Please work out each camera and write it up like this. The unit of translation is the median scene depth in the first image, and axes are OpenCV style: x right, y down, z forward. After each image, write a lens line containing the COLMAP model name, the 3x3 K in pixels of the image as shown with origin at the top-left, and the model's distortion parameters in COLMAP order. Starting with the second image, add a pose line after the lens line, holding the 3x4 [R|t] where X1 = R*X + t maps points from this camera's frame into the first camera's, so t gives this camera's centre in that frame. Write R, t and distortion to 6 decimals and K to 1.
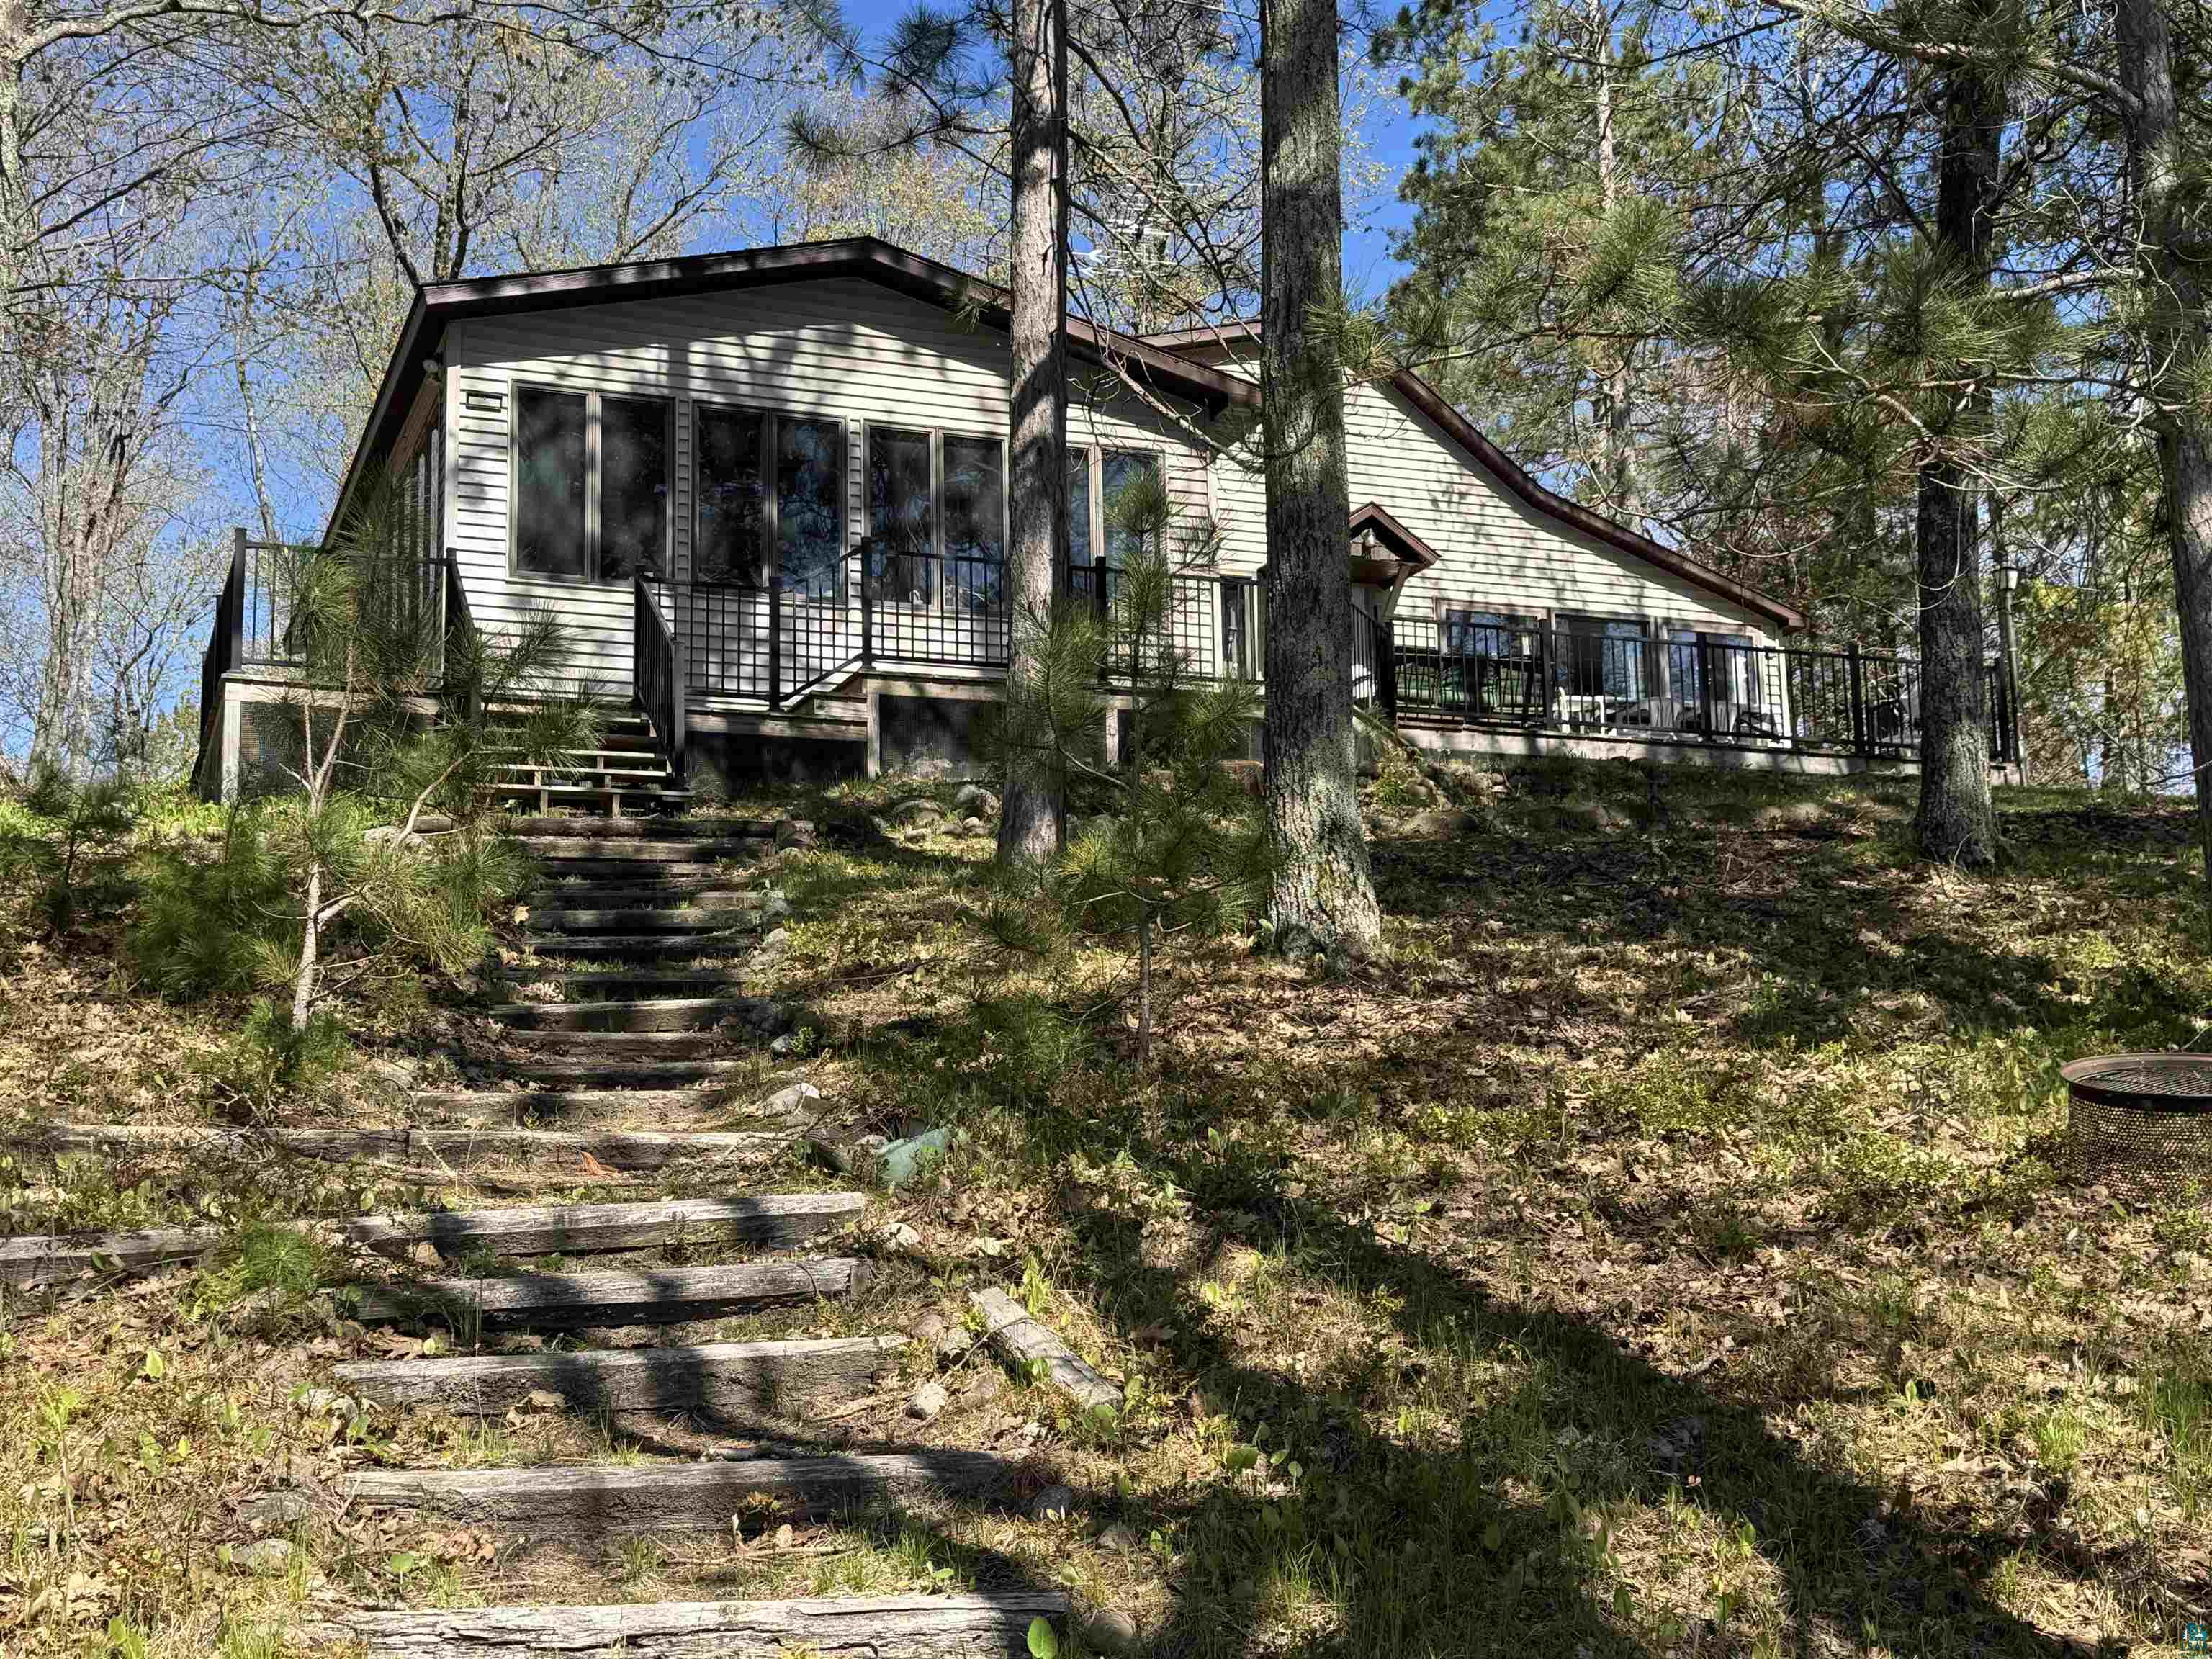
lens RADIAL K [[2731.2, 0, 1106.0], [0, 2731.2, 829.5], [0, 0, 1]] dist [0.105857, 0.001466]
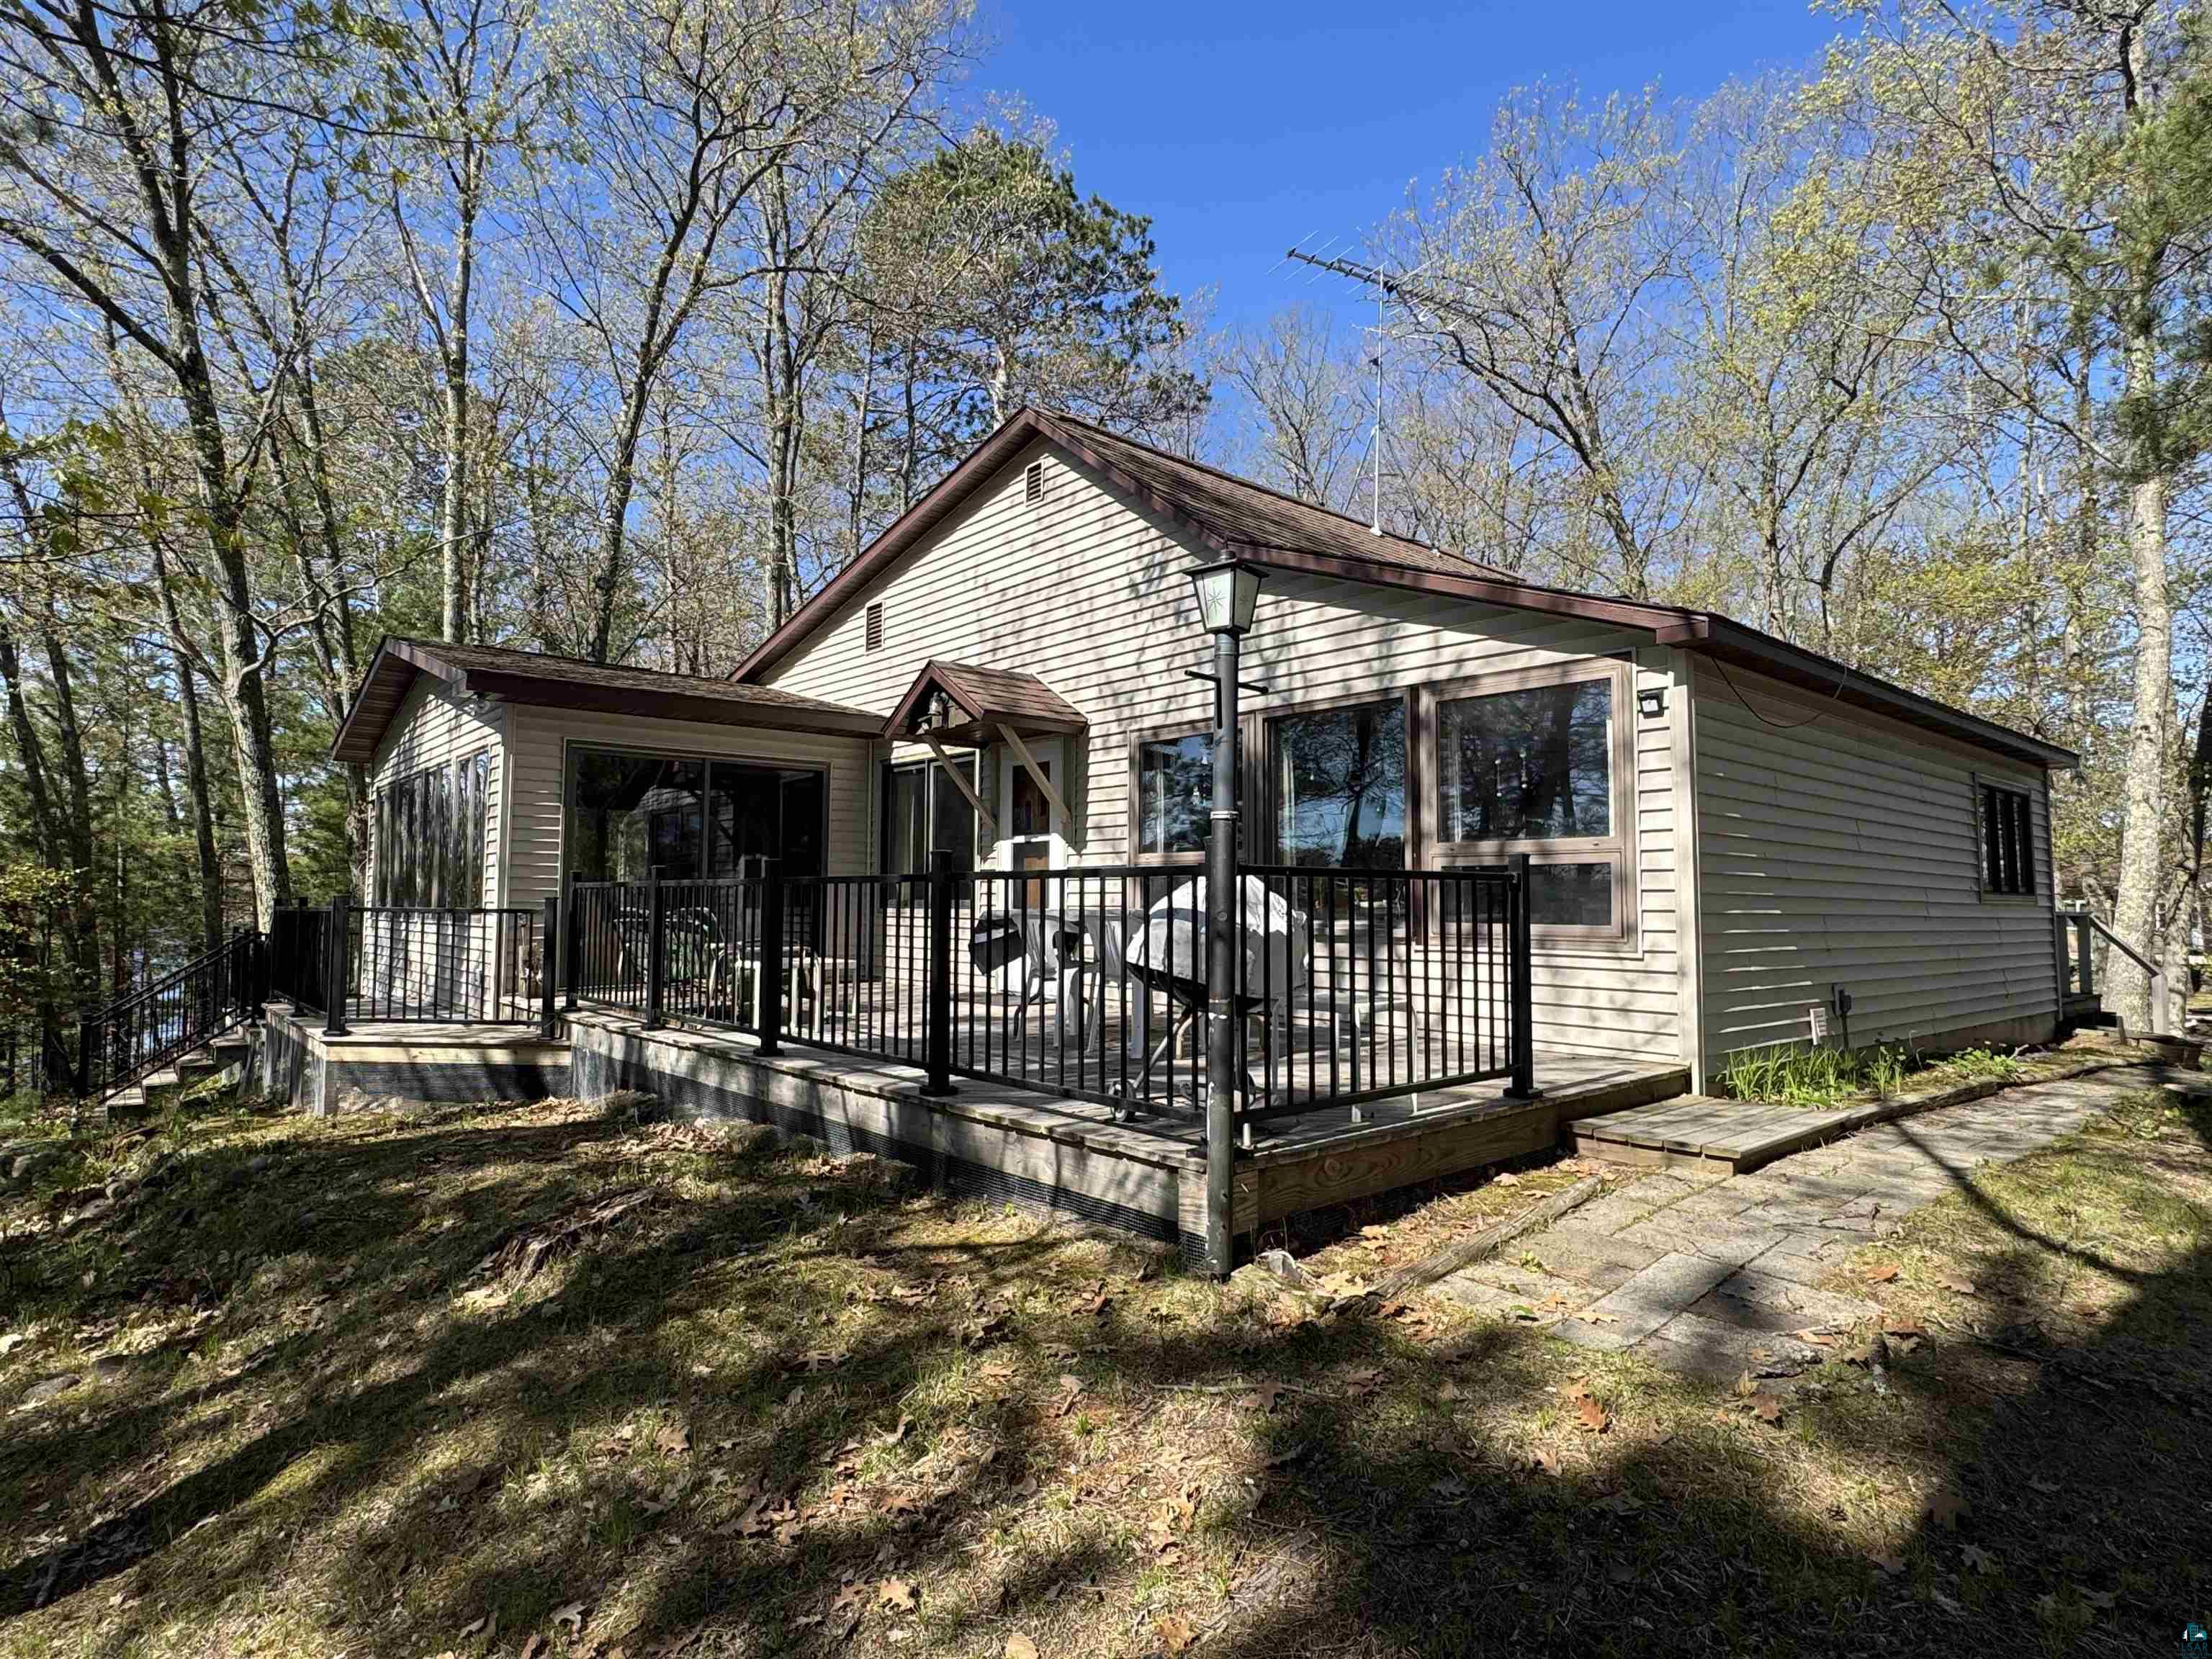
lens RADIAL K [[1175.3, 0, 1106.0], [0, 1175.3, 829.5], [0, 0, 1]] dist [0.000169, -0.000110]
pose [[0.321538, -0.040083, -0.946048, 0.416142], [0.155106, 0.987838, 0.010863, -0.061859], [0.934107, -0.150230, 0.323844, 0.873088]]
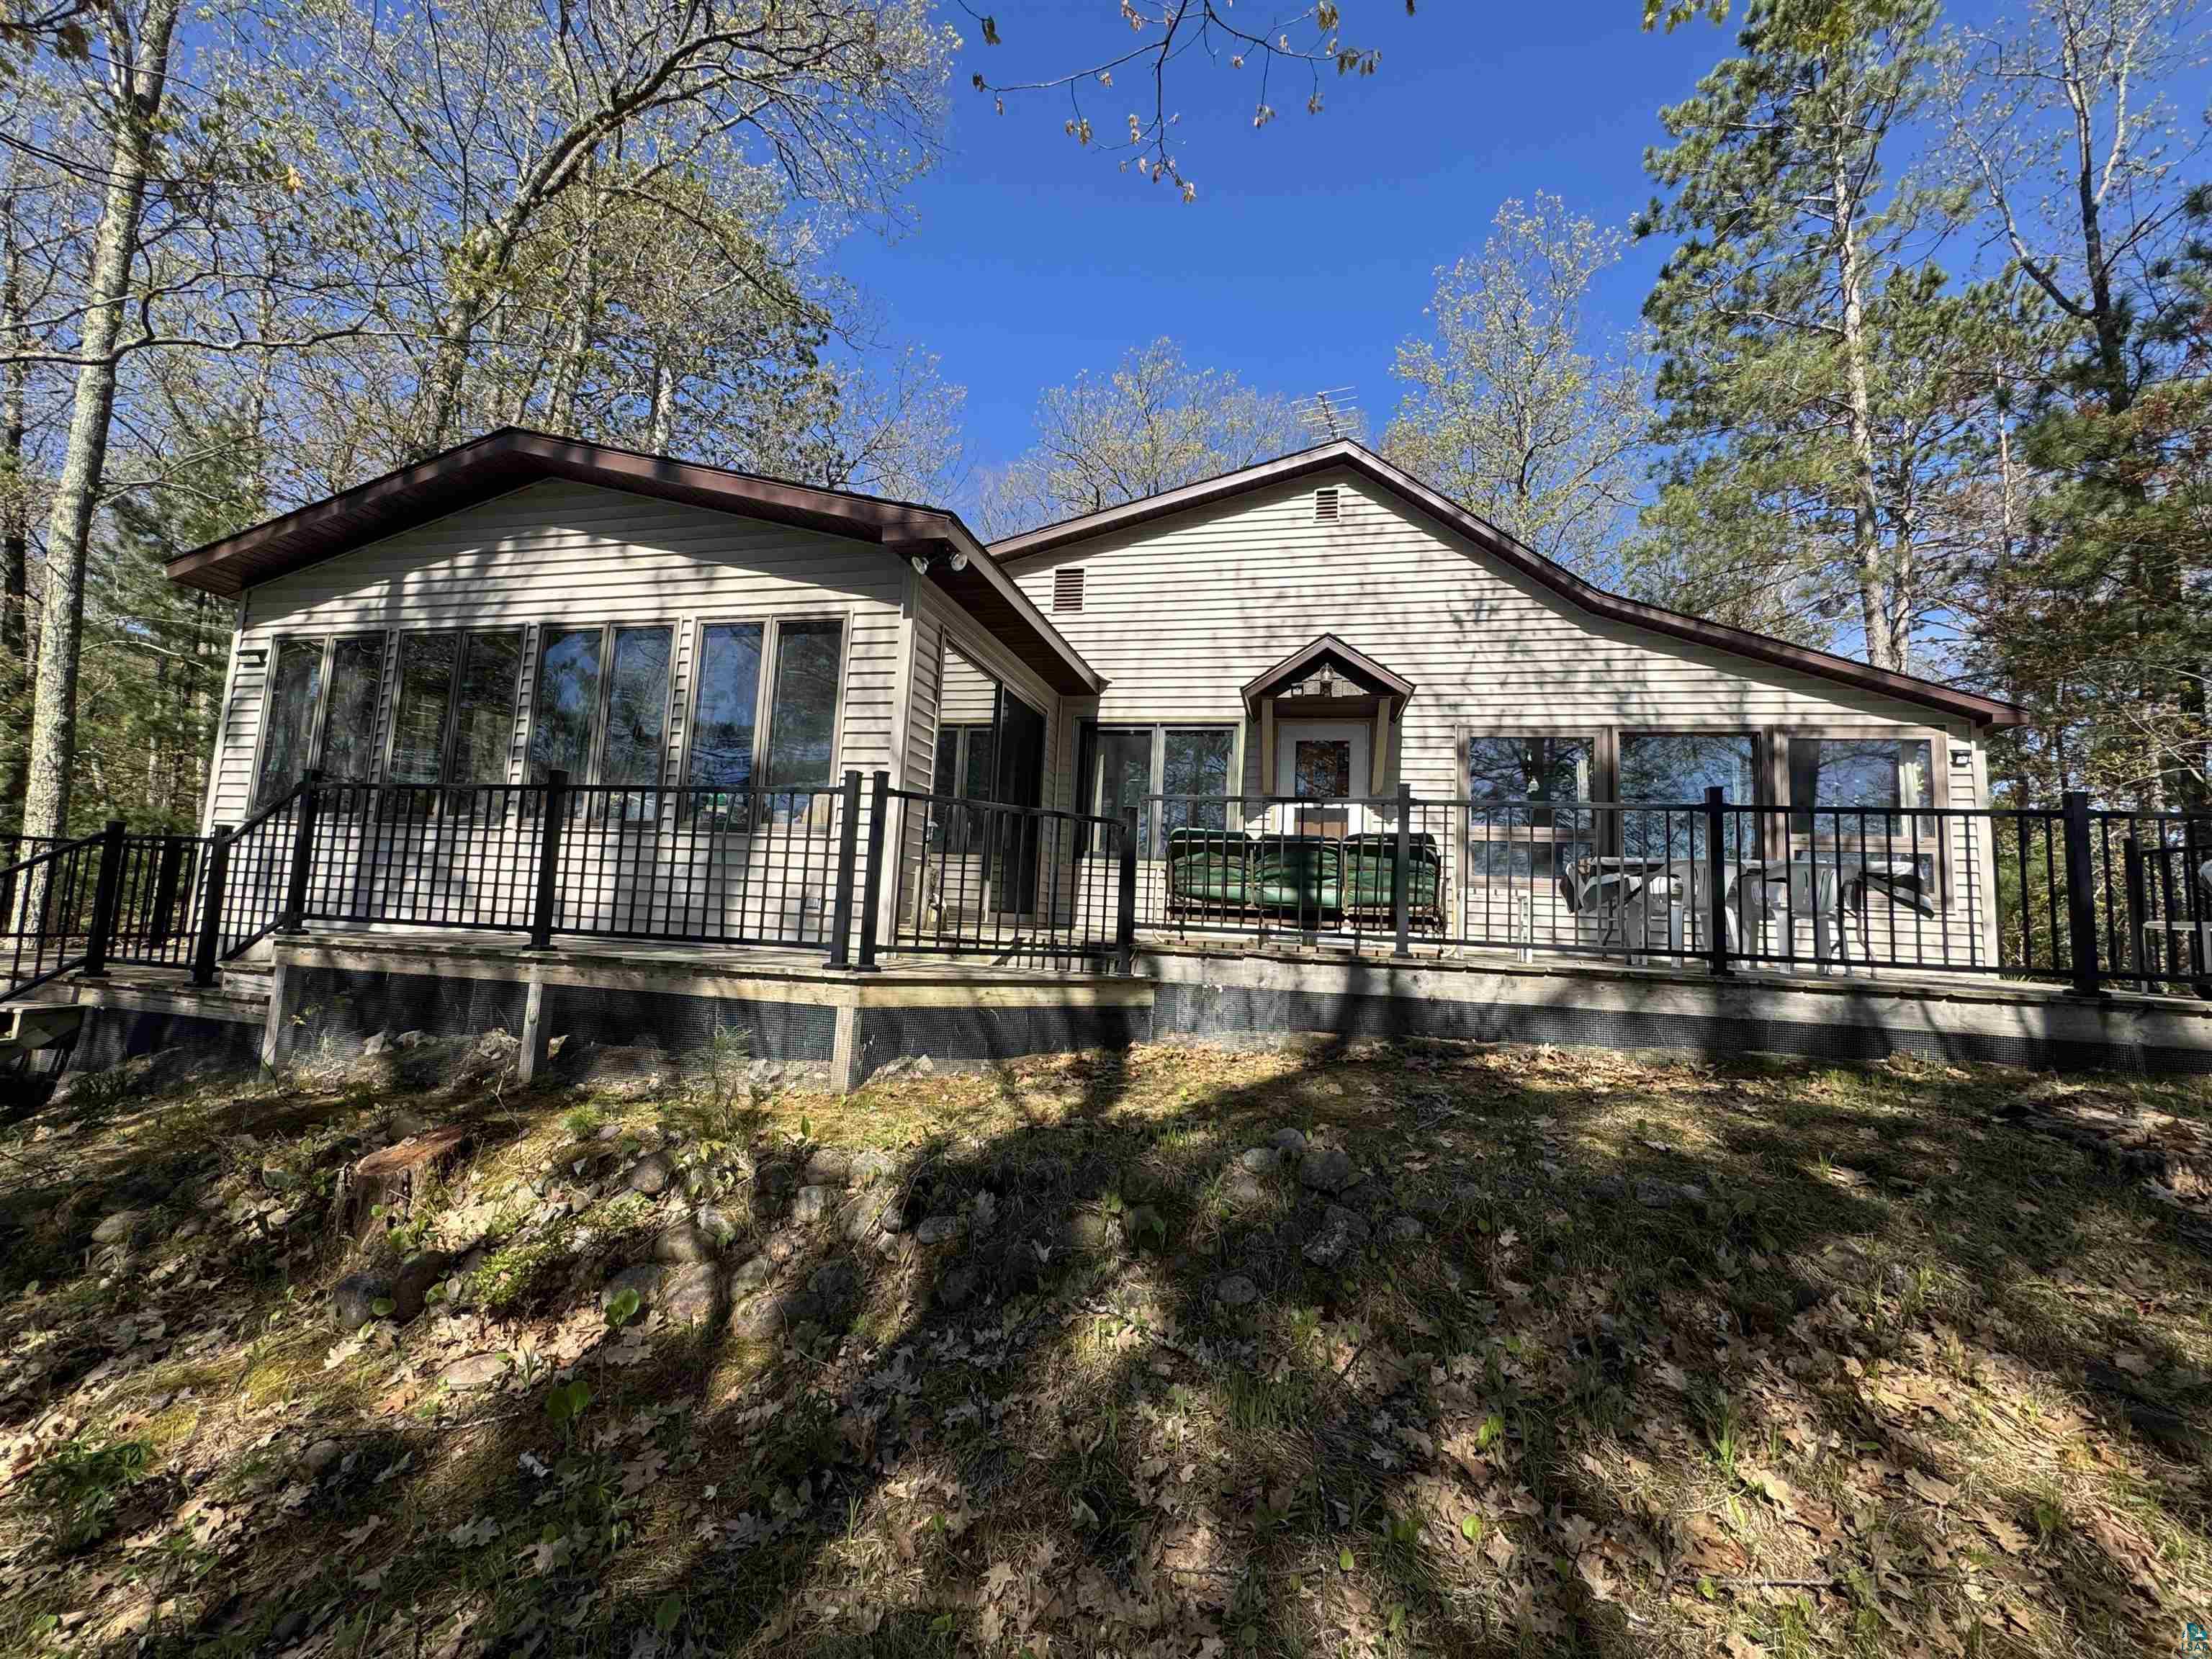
lens RADIAL K [[861.6, 0, 1106.0], [0, 861.6, 829.5], [0, 0, 1]] dist [0.000748, 0.000163]
pose [[0.810677, 0.000255, -0.585493, 0.194964], [0.036878, 0.997992, 0.051496, -0.068298], [0.584330, -0.063339, 0.809040, 0.684619]]
